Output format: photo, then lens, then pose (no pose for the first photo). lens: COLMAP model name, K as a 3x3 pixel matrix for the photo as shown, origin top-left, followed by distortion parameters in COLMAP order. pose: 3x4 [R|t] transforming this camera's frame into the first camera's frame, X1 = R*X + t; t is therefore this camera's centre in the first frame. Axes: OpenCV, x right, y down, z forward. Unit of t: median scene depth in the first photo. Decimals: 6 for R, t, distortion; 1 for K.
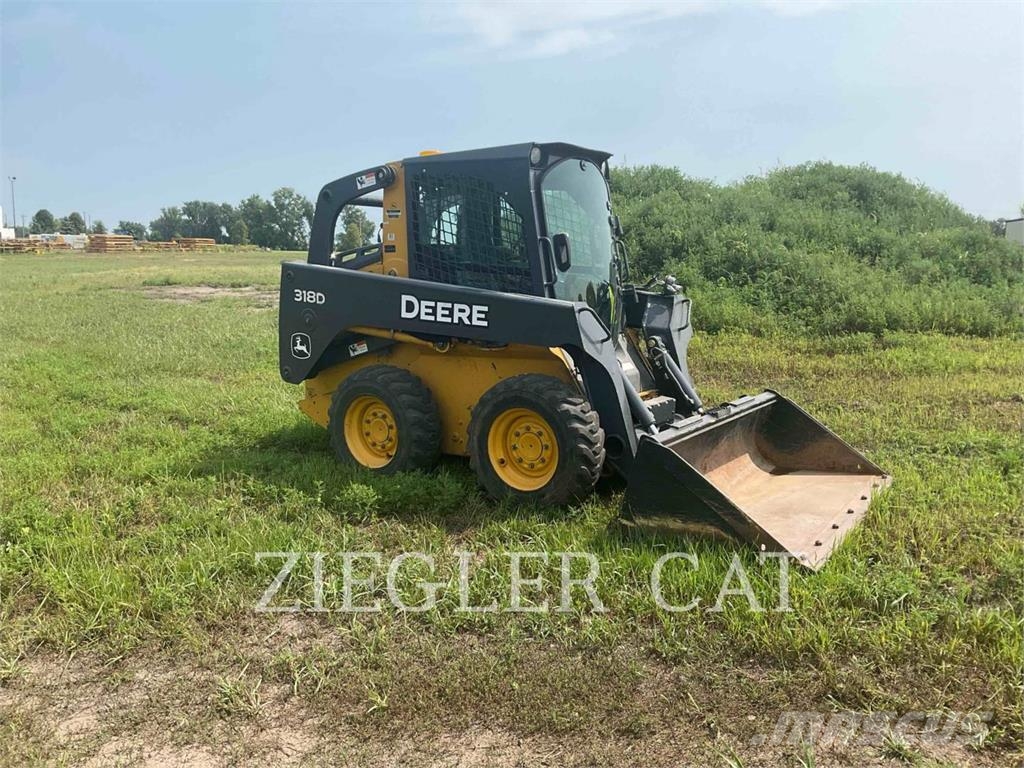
lens RADIAL K [[840.5, 0, 505.6], [0, 840.5, 388.8], [0, 0, 1]] dist [0.098396, -0.186498]
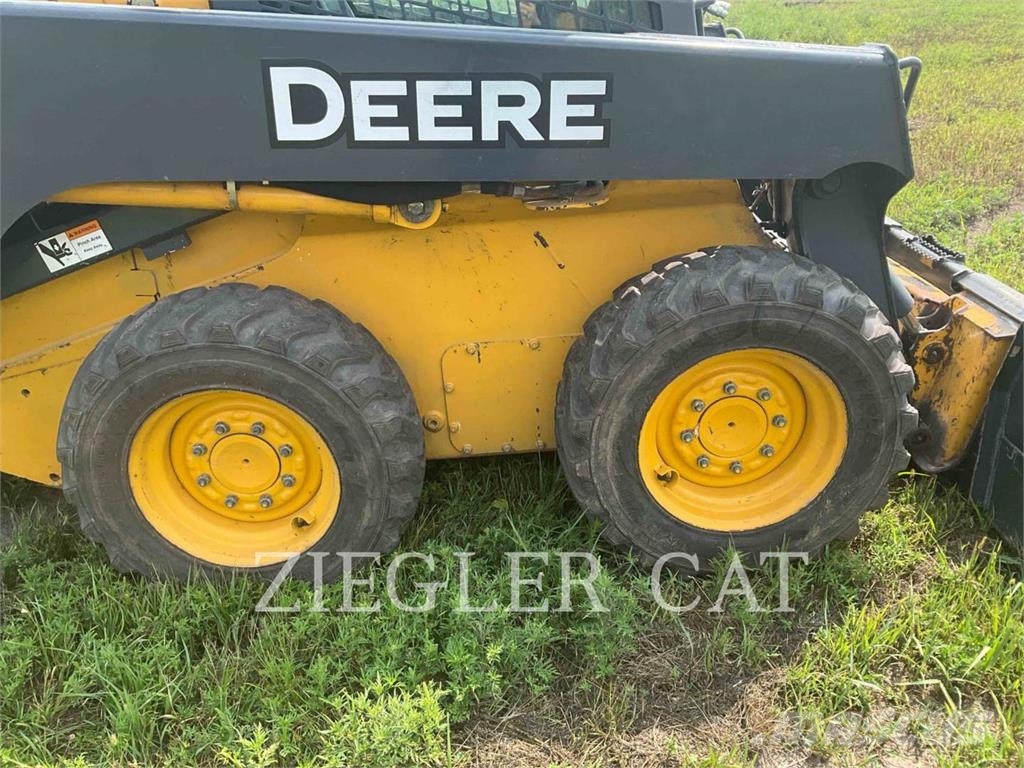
lens RADIAL K [[840.5, 0, 505.6], [0, 840.5, 388.8], [0, 0, 1]] dist [0.098396, -0.186498]
pose [[0.810657, -0.281901, 0.513193, -0.252223], [0.128862, 0.940878, 0.313277, -0.088006], [-0.571165, -0.187829, 0.799056, 0.683686]]
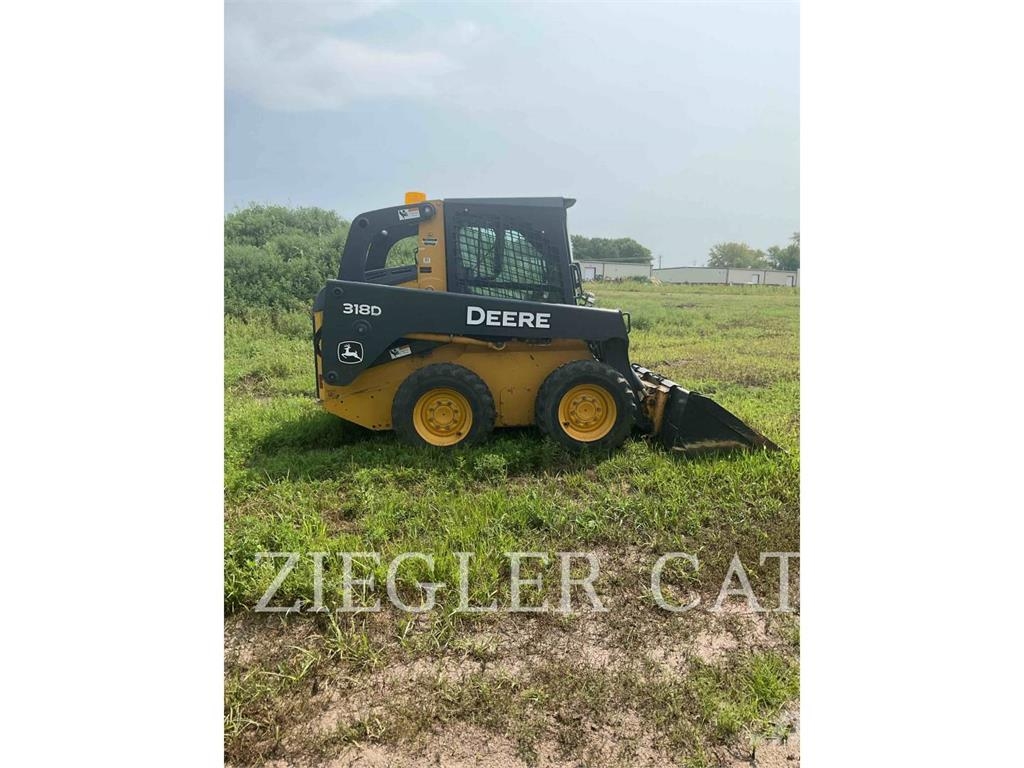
lens RADIAL K [[631.0, 0, 512.0], [0, 631.0, 384.0], [0, 0, 1]] dist [0.095746, -0.197929]
pose [[0.796151, -0.085110, 0.599083, -0.663935], [0.080936, 0.996141, 0.033960, -0.021857], [-0.599661, 0.021450, 0.799967, 0.198186]]
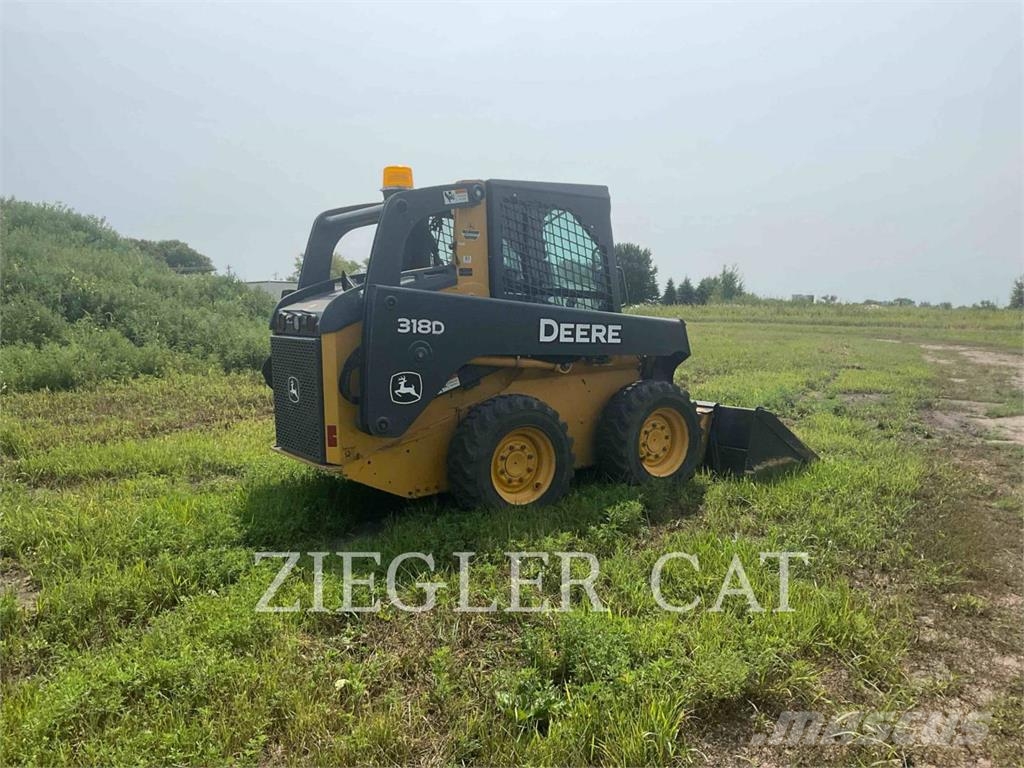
lens RADIAL K [[840.5, 0, 505.6], [0, 840.5, 388.8], [0, 0, 1]] dist [0.098396, -0.186498]
pose [[0.362934, -0.091504, 0.927311, -1.074807], [0.143788, 0.988747, 0.041290, -0.078202], [-0.920654, 0.118351, 0.372007, 0.690988]]
